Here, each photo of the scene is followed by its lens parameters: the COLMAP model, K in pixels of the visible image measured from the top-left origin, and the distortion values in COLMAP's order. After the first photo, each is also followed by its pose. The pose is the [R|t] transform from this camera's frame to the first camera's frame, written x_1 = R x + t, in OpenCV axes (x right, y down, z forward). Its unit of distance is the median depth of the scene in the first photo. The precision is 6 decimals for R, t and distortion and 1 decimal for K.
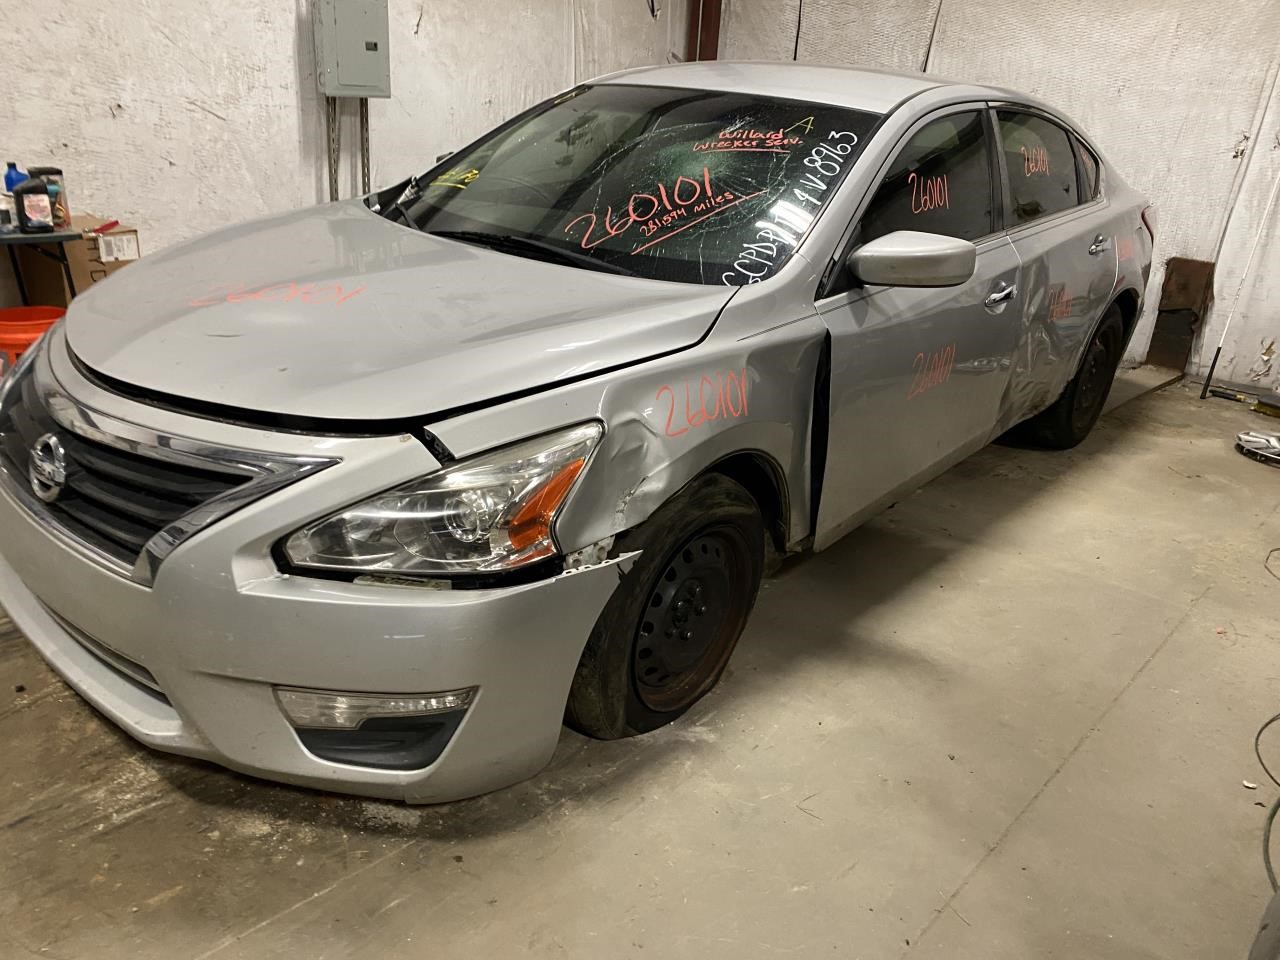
lens RADIAL K [[967.8, 0, 633.9], [0, 967.8, 483.0], [0, 0, 1]] dist [0.015326, -0.000020]
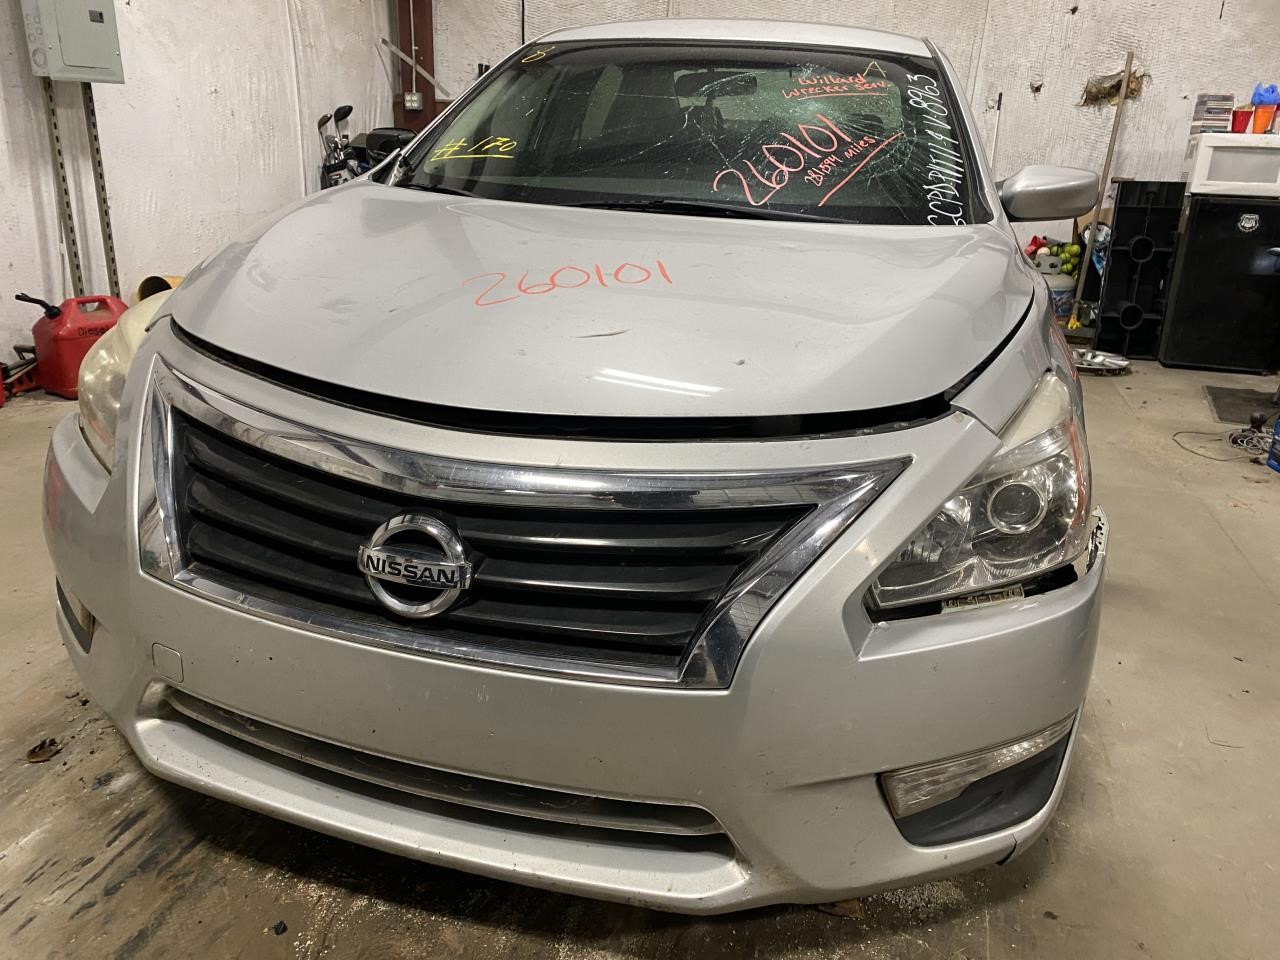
lens RADIAL K [[967.8, 0, 632.4], [0, 967.8, 480.2], [0, 0, 1]] dist [0.015326, -0.000020]
pose [[0.895690, -0.186016, 0.403903, -0.279911], [0.191482, 0.981119, 0.027222, -0.023682], [-0.401340, 0.052957, 0.914397, 0.135289]]
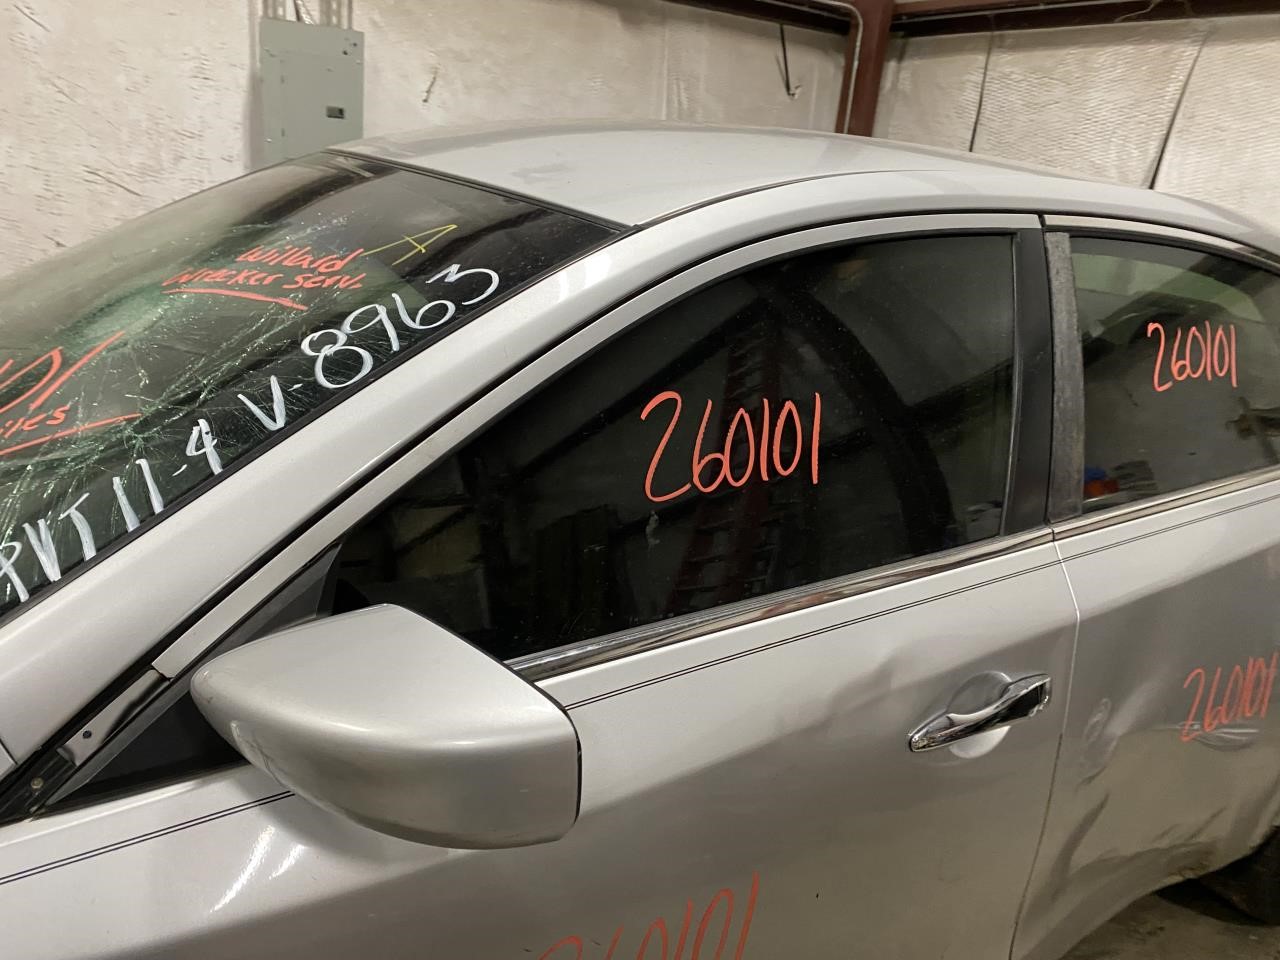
lens RADIAL K [[967.8, 0, 637.6], [0, 967.8, 475.3], [0, 0, 1]] dist [0.015326, -0.000020]
pose [[0.952929, 0.123141, -0.277062, 0.214633], [-0.150386, 0.985445, -0.079254, -0.146103], [0.263270, 0.117190, 0.957578, 0.372488]]
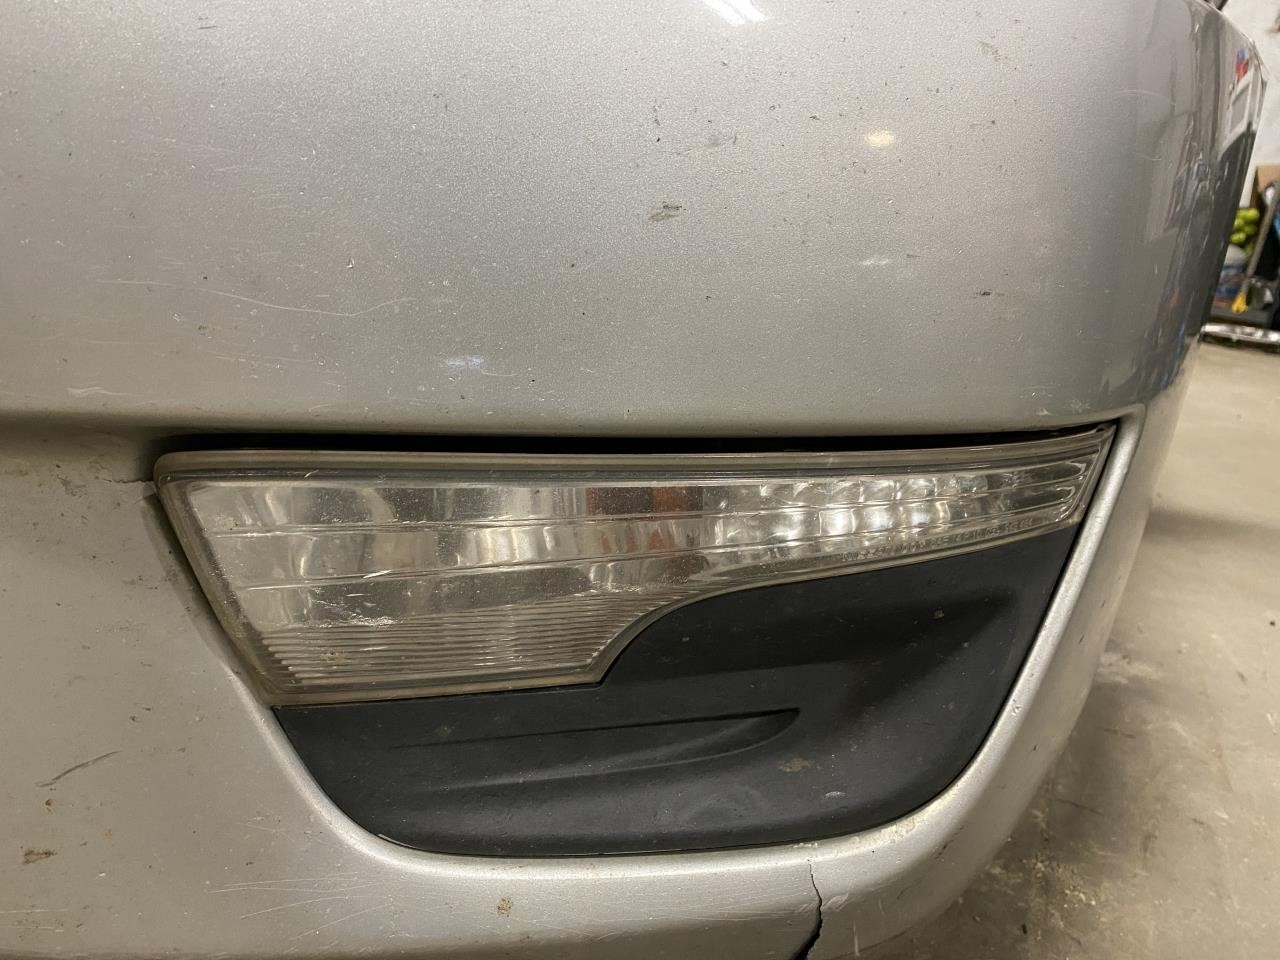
lens RADIAL K [[967.8, 0, 631.6], [0, 967.8, 486.2], [0, 0, 1]] dist [0.015326, -0.000020]
pose [[0.953058, -0.072304, 0.294029, -0.118497], [0.081277, 0.996522, -0.018397, 0.077206], [-0.291676, 0.041431, 0.955619, 0.285948]]
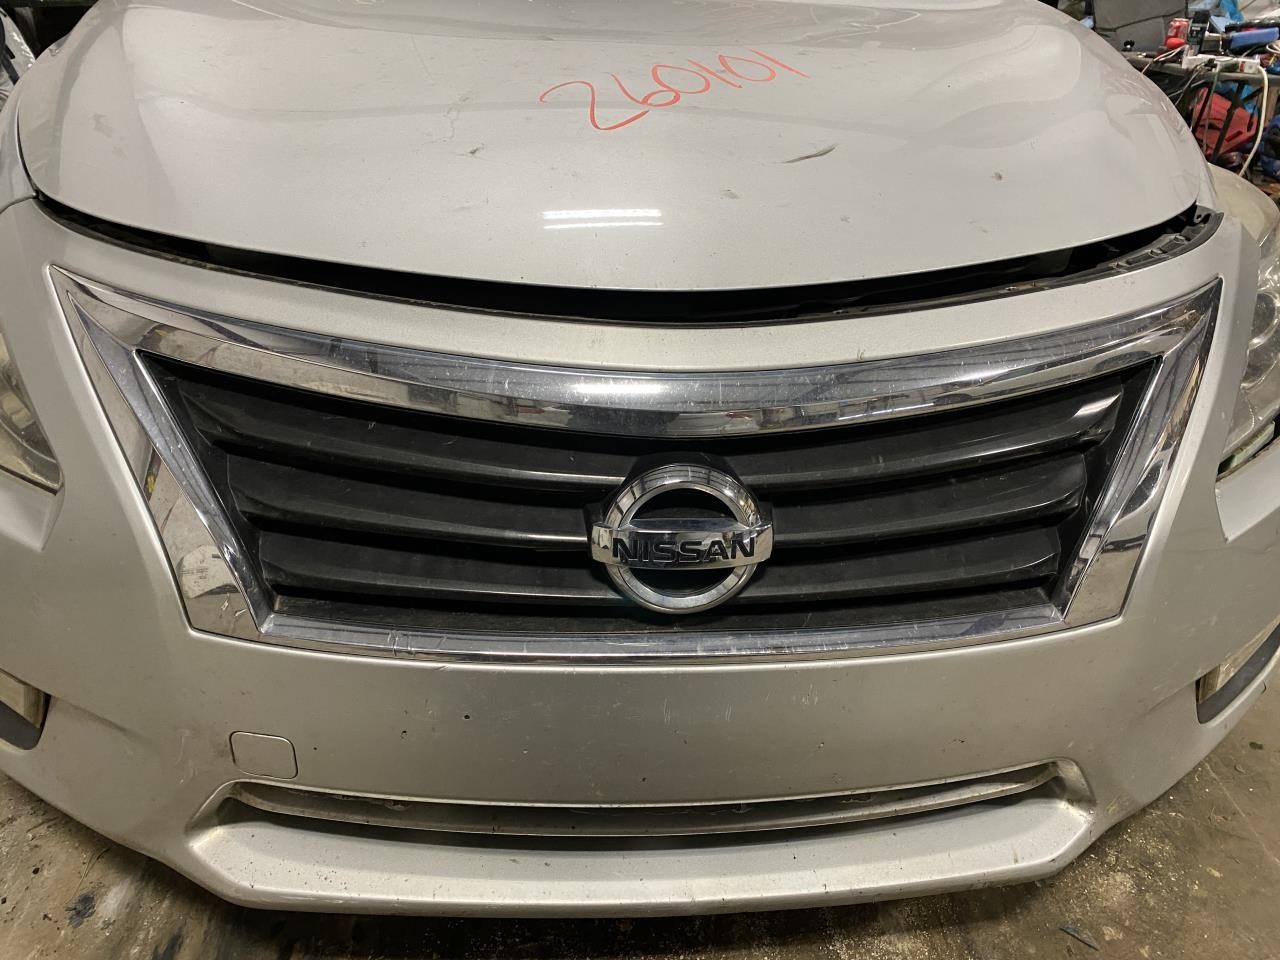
lens RADIAL K [[967.8, 0, 637.9], [0, 967.8, 495.9], [0, 0, 1]] dist [0.015326, -0.000020]
pose [[0.695130, -0.410756, 0.589977, -0.333650], [0.308371, 0.911720, 0.271429, -0.060171], [-0.649385, -0.006746, 0.760430, 0.266589]]
